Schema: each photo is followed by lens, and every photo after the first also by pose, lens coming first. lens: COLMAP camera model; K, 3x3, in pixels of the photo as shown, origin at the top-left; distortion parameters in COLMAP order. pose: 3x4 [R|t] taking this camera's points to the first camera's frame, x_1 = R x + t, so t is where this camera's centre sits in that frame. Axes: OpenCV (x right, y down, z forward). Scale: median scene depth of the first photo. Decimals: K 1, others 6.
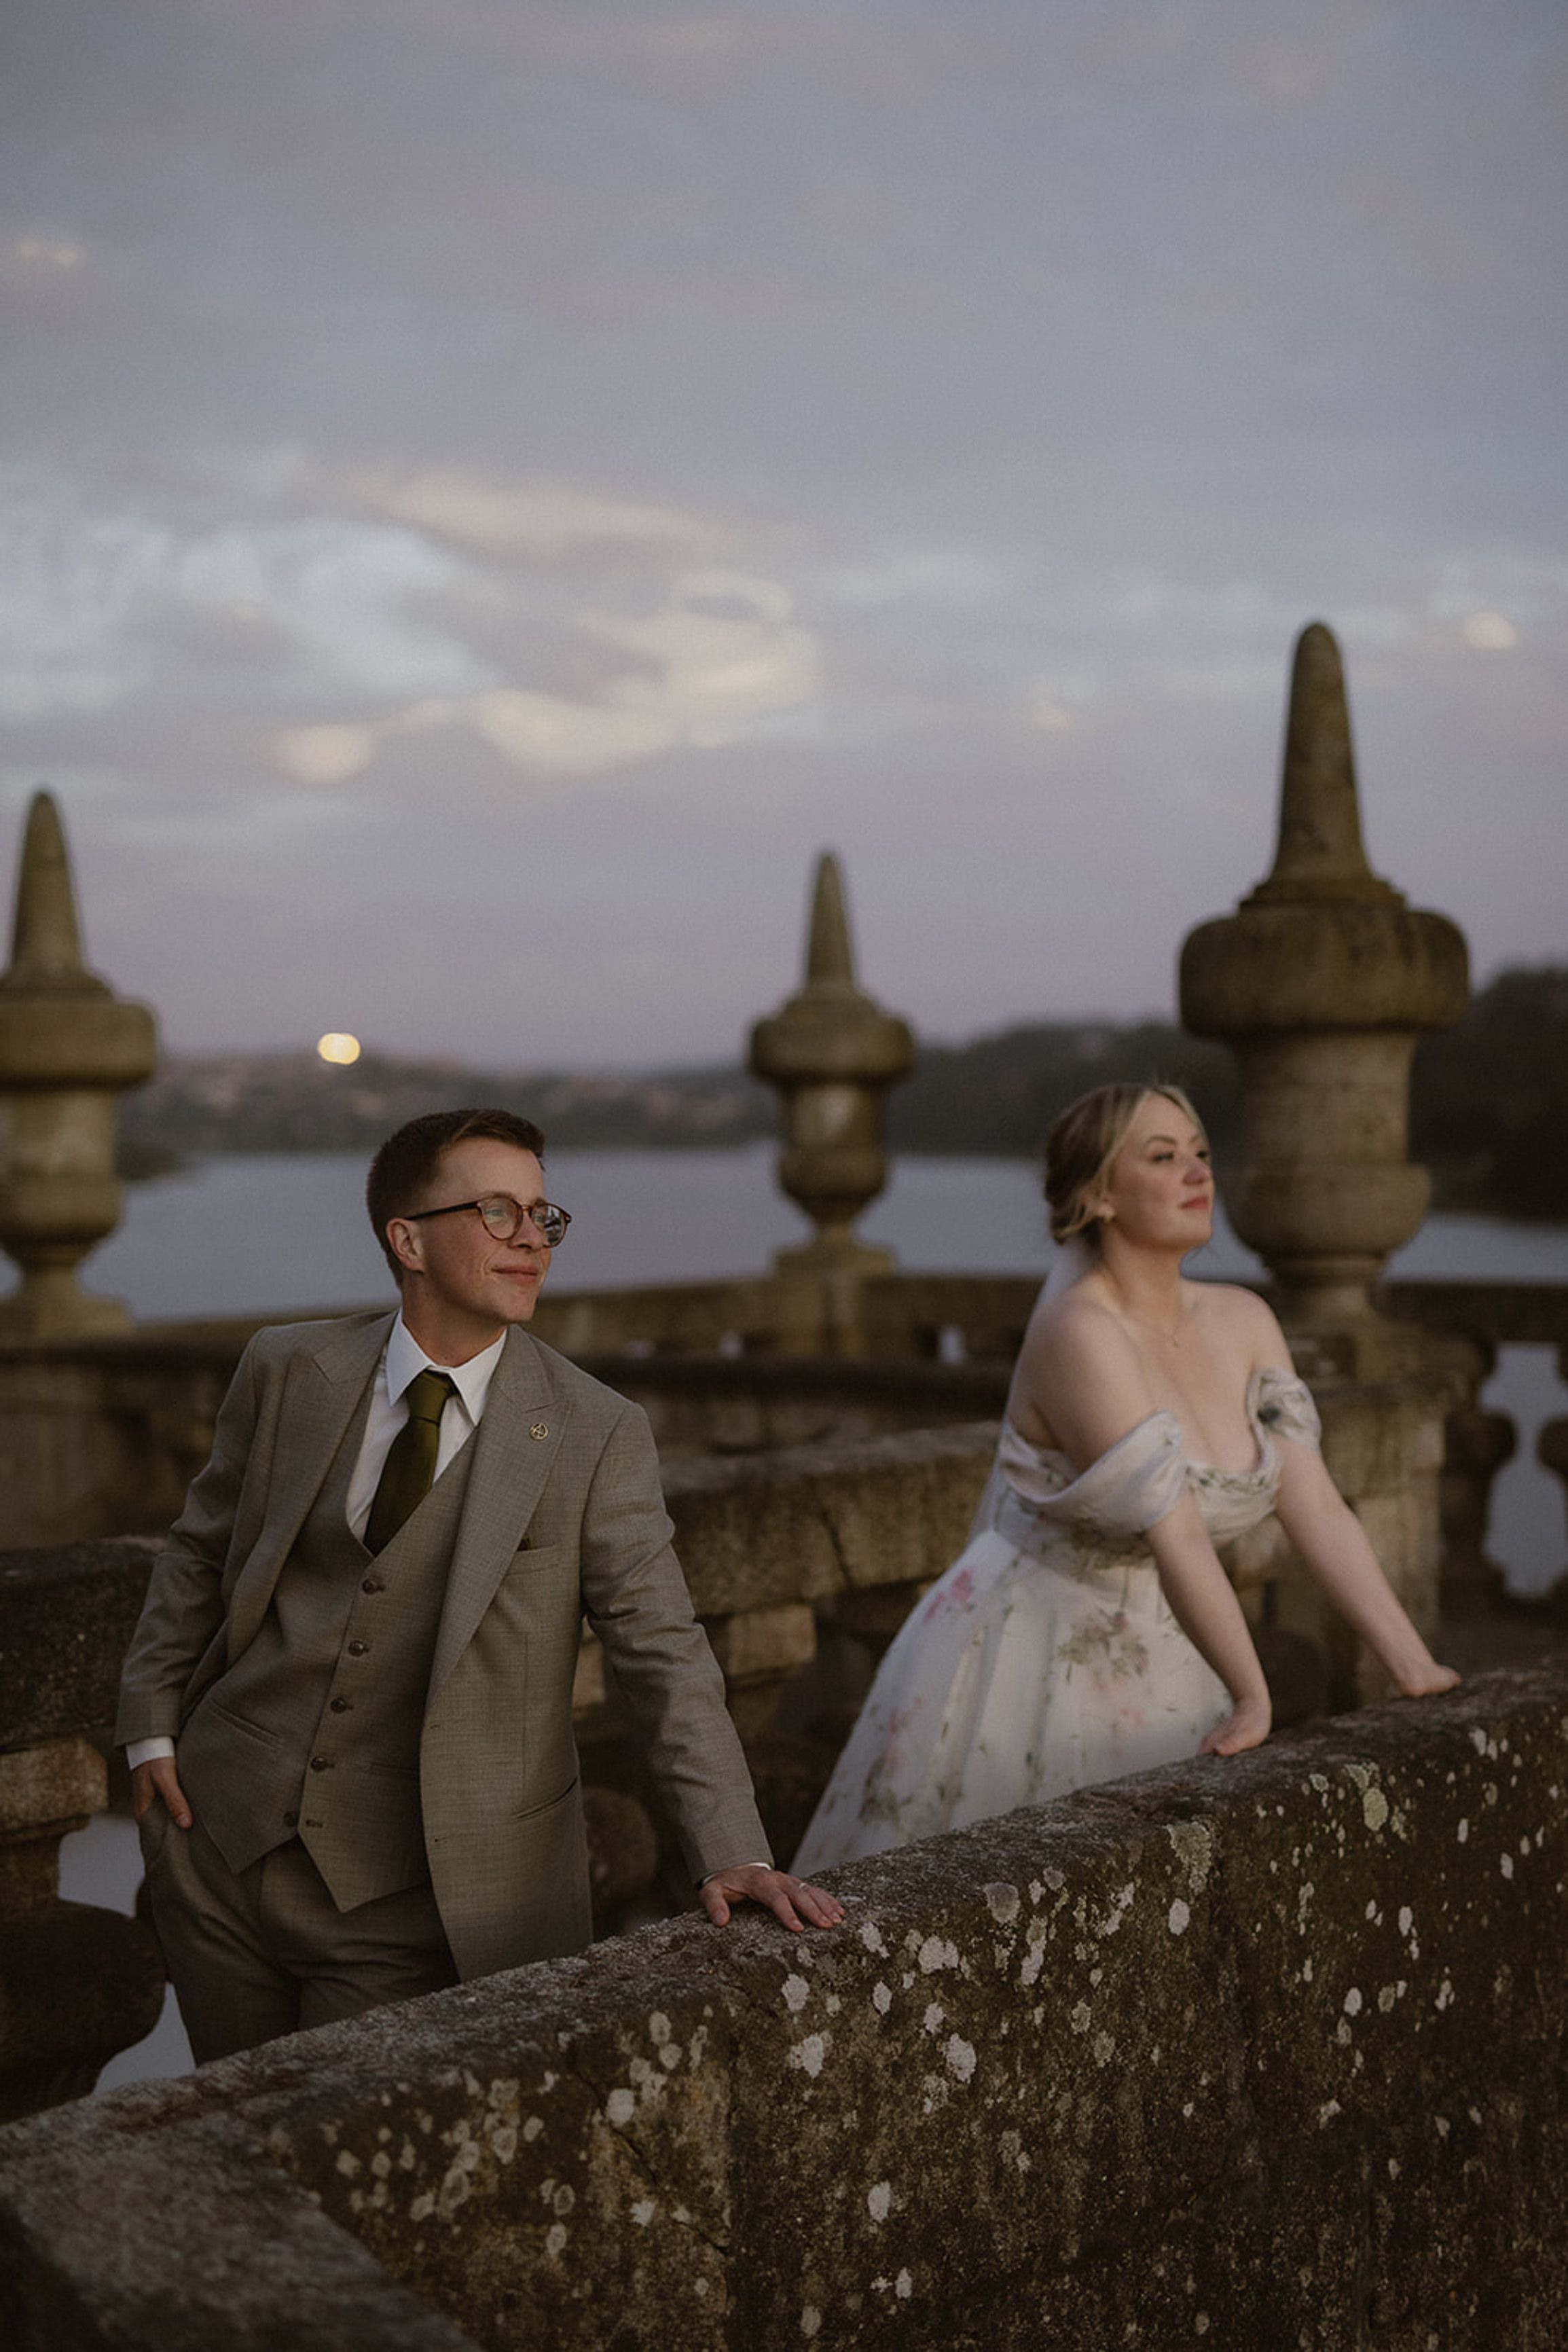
lens RADIAL K [[3237.9, 0, 784.0], [0, 3237.9, 1215.3], [0, 0, 1]] dist [0.013311, -0.000004]
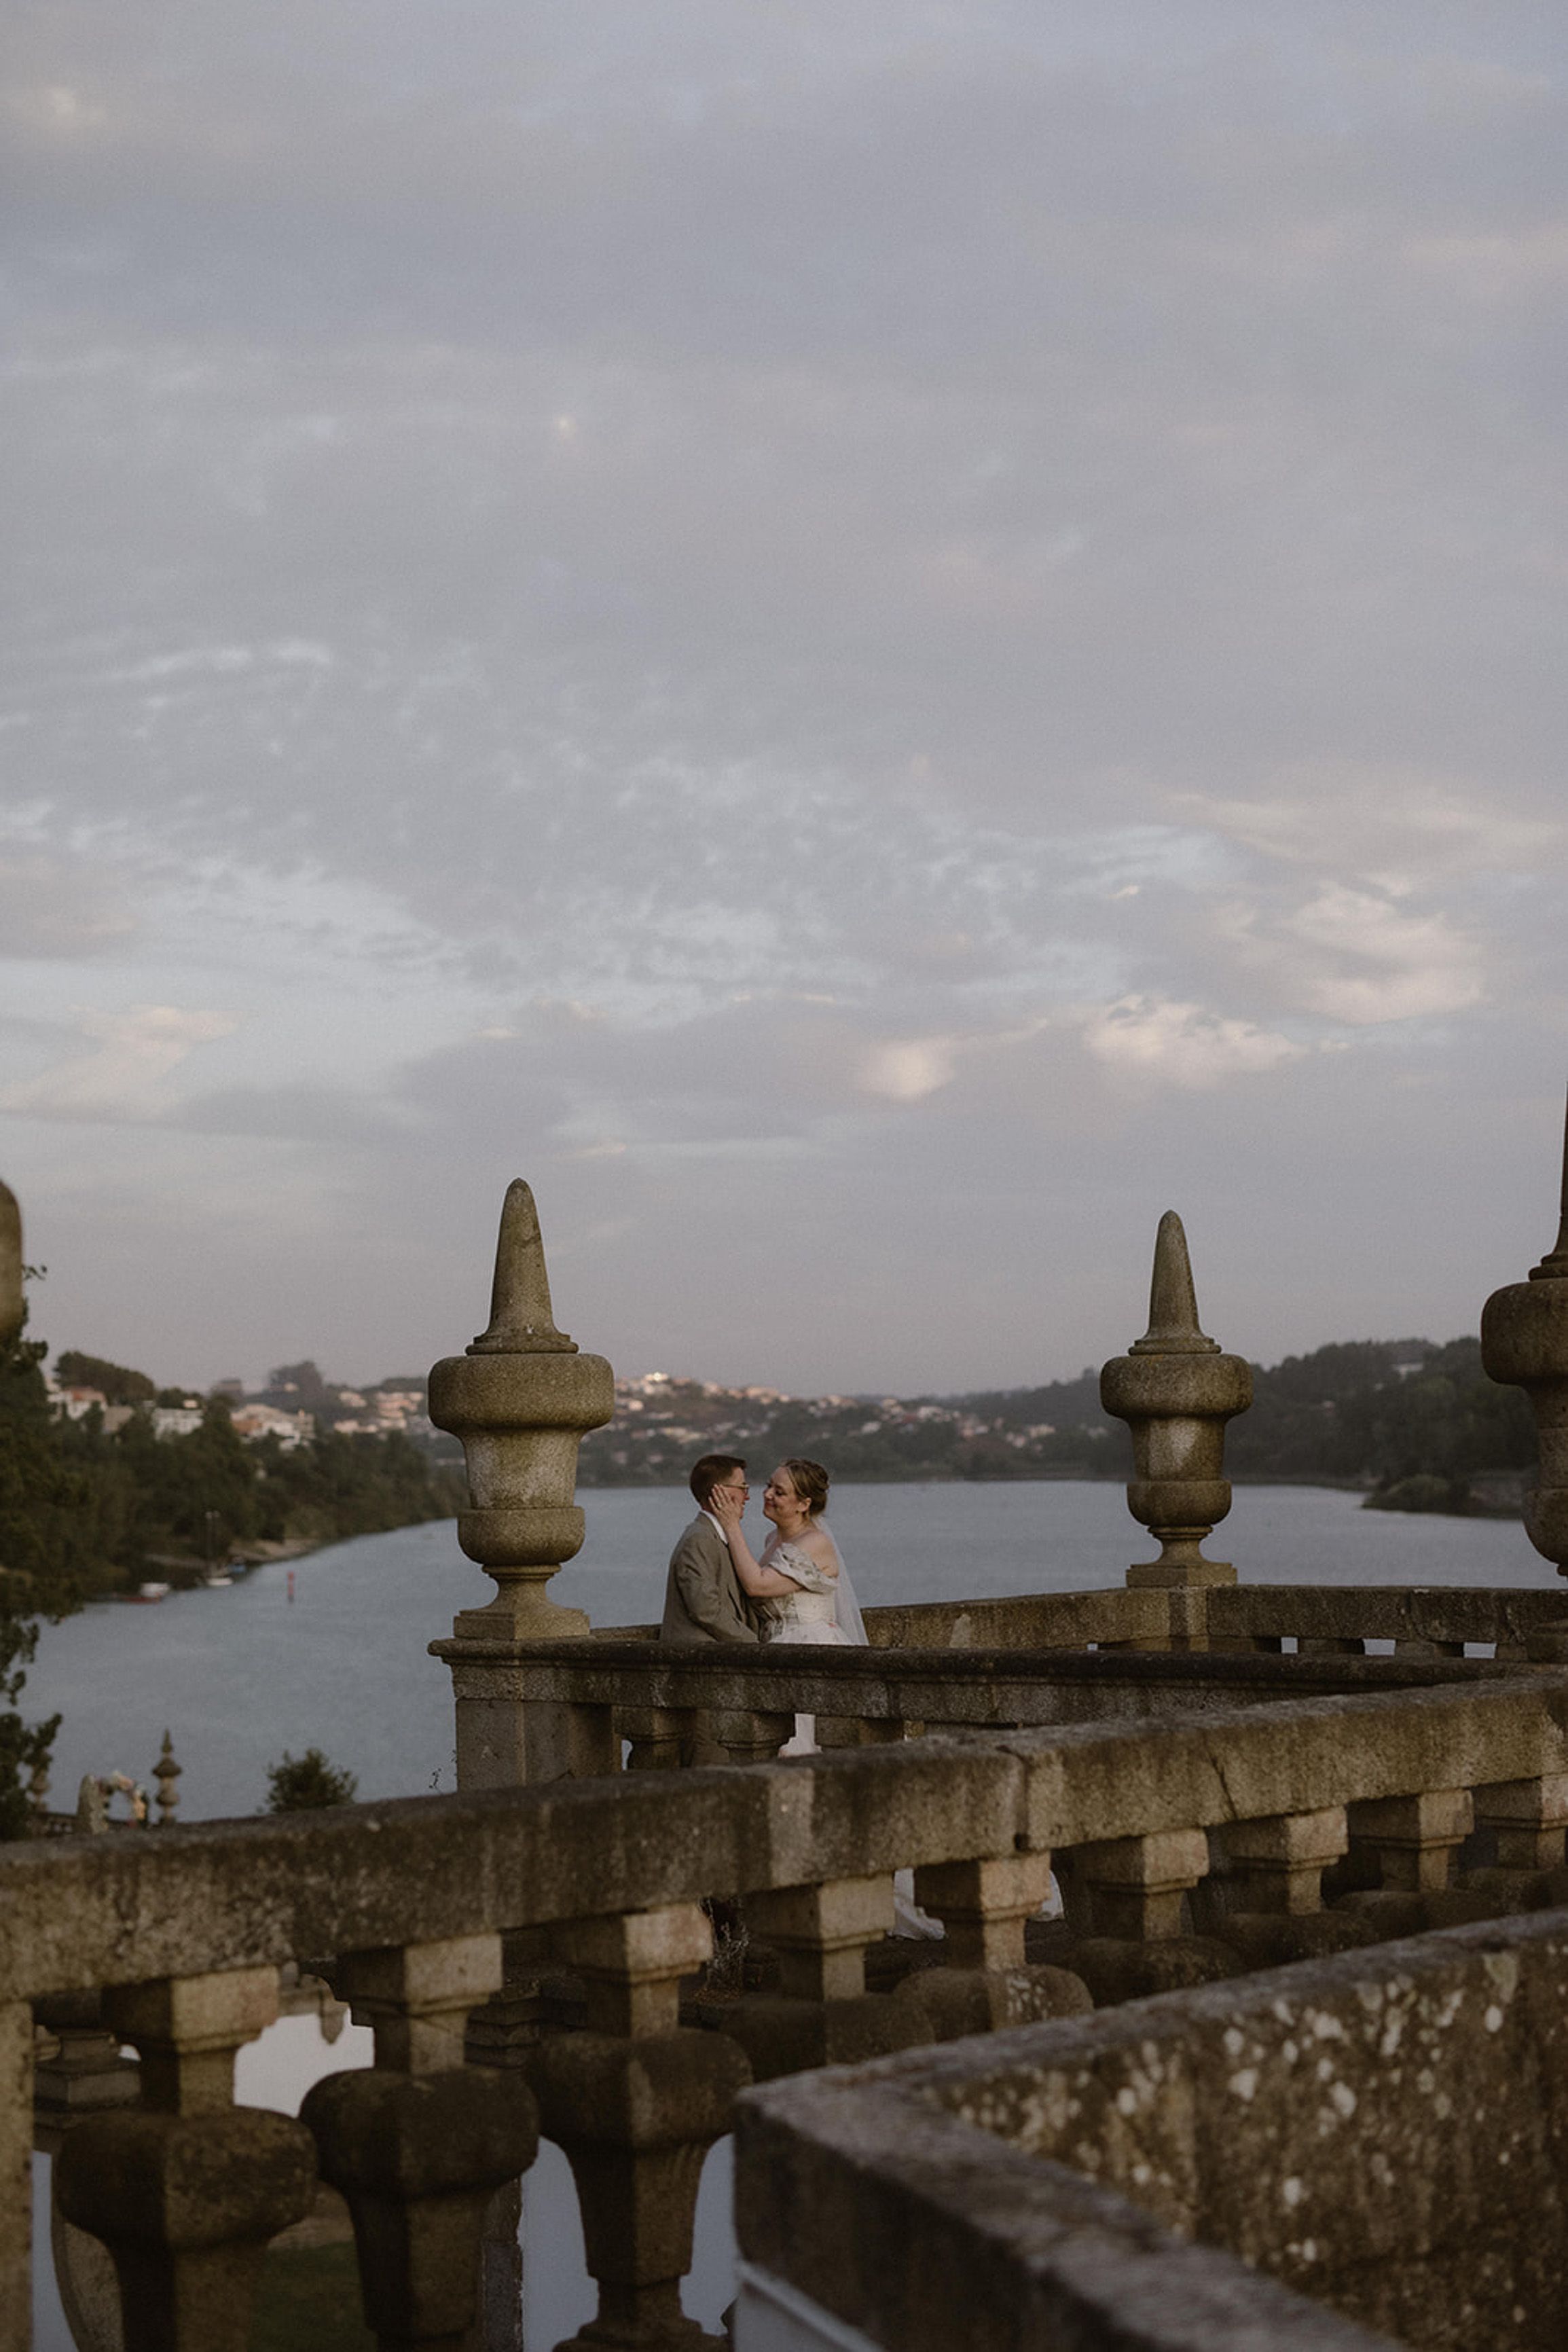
lens RADIAL K [[3237.9, 0, 784.0], [0, 3237.9, 1215.3], [0, 0, 1]] dist [0.013311, -0.000004]
pose [[0.995445, -0.015085, -0.094131, -0.051030], [0.005566, 0.994913, -0.100580, 0.007085], [0.095170, 0.099598, 0.990466, -0.494081]]
